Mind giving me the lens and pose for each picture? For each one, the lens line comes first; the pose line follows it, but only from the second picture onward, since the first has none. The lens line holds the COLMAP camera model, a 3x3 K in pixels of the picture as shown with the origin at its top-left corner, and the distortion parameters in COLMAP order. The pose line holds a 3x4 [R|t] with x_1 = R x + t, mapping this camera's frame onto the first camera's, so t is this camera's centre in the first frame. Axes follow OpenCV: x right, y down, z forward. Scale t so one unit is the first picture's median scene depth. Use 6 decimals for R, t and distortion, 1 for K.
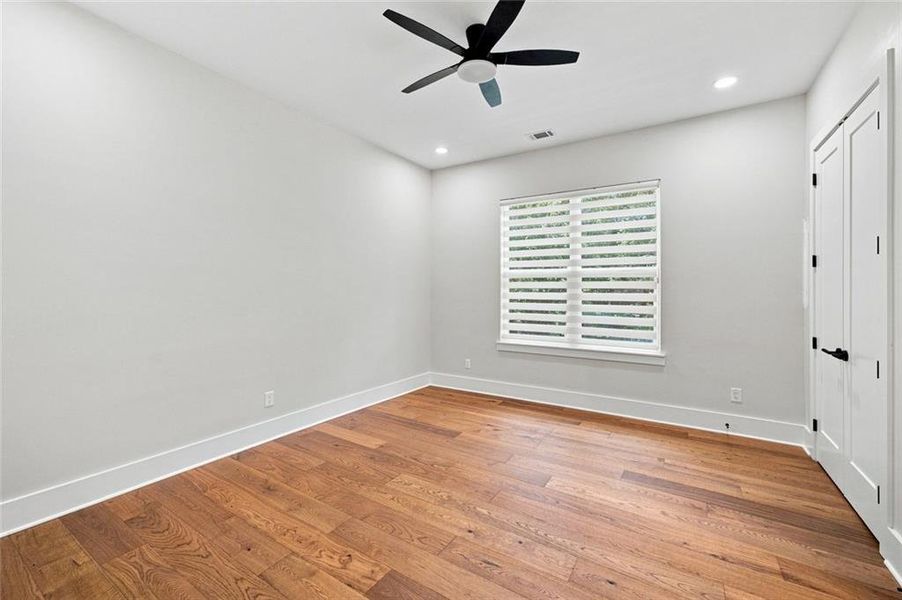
lens RADIAL K [[379.3, 0, 454.2], [0, 379.3, 286.5], [0, 0, 1]] dist [-0.001234, 0.000470]
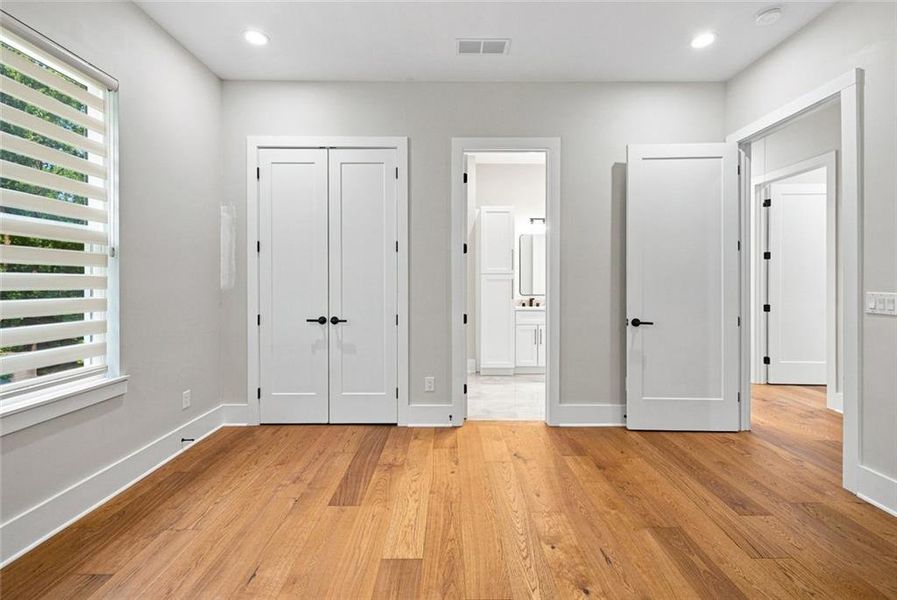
lens RADIAL K [[377.2, 0, 451.7], [0, 377.2, 286.6], [0, 0, 1]] dist [-0.001234, 0.000470]
pose [[-0.520220, -0.015037, 0.853900, -0.297718], [-0.012376, 0.999873, 0.010068, 0.028010], [-0.853942, -0.005330, -0.520340, 1.083737]]
